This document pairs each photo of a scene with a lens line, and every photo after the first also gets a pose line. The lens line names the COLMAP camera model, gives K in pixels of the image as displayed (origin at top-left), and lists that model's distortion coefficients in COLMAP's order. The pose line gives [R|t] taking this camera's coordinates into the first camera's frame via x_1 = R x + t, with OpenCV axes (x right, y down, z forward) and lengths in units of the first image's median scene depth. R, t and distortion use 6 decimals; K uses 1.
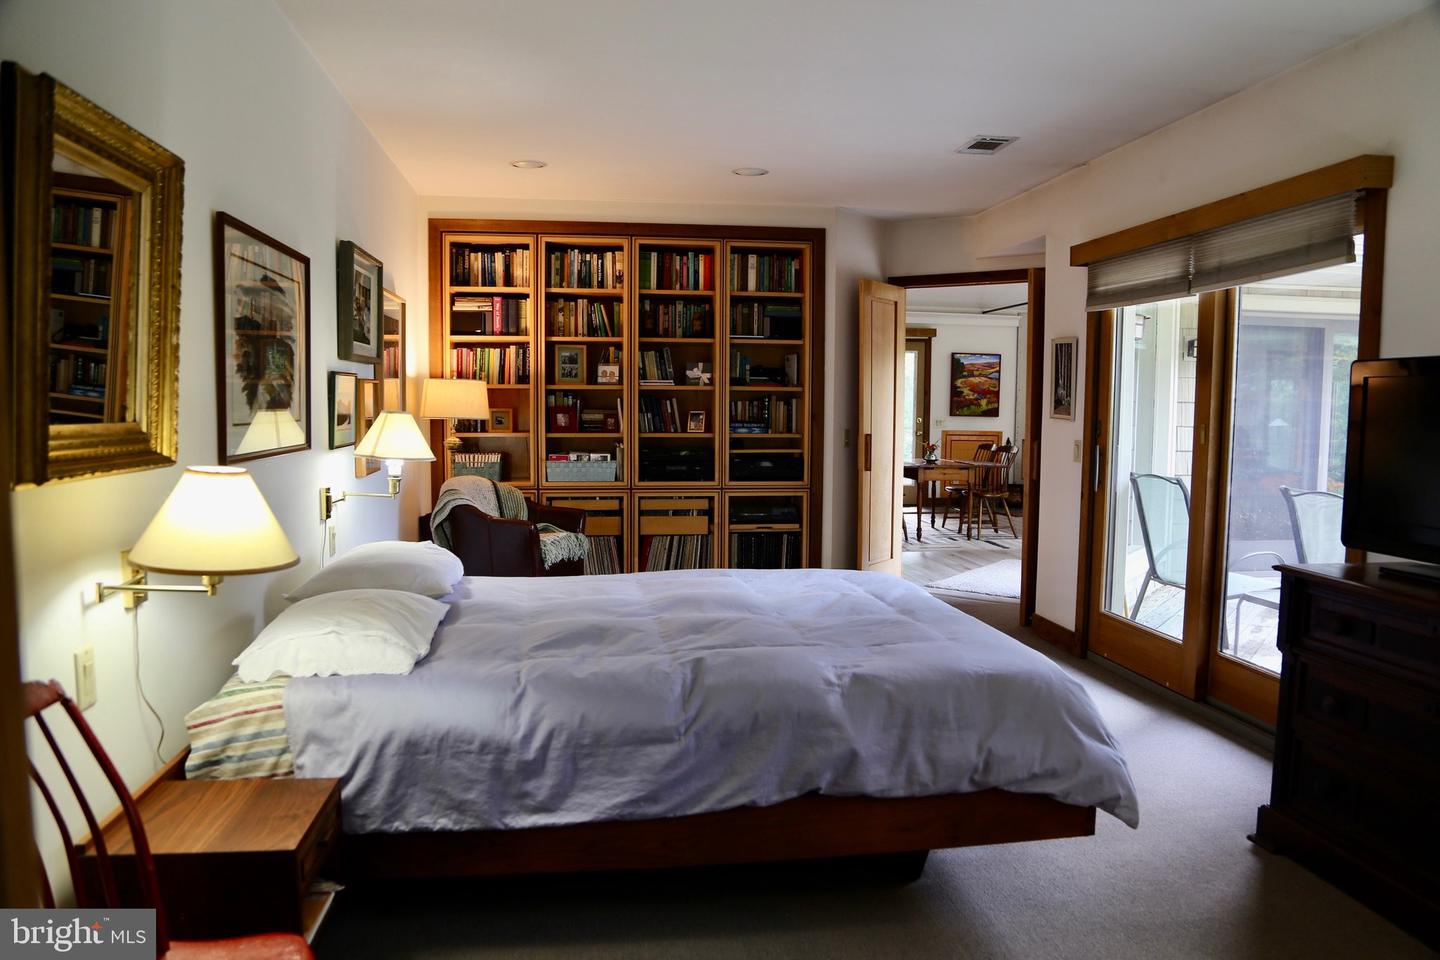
lens RADIAL K [[986.8, 0, 720.0], [0, 986.8, 480.0], [0, 0, 1]] dist [-0.114925, 0.063485]
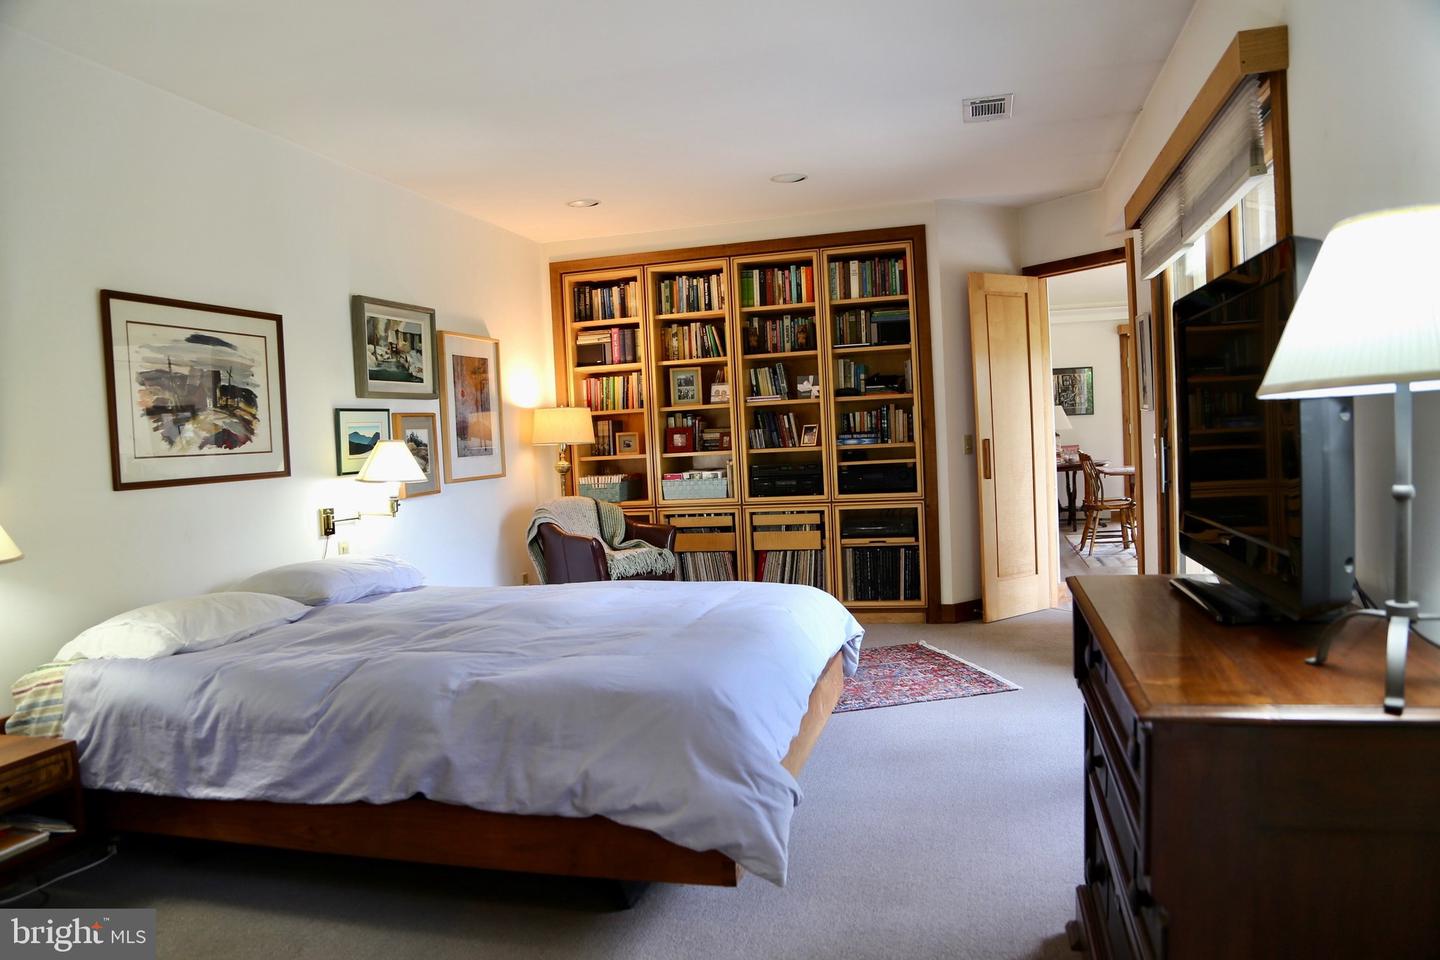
lens RADIAL K [[966.0, 0, 720.0], [0, 966.0, 480.0], [0, 0, 1]] dist [-0.114705, 0.054172]
pose [[0.920631, -0.035139, -0.388850, 0.280339], [0.026369, 0.999264, -0.027869, 0.010702], [0.389543, 0.015403, 0.920879, 0.078912]]
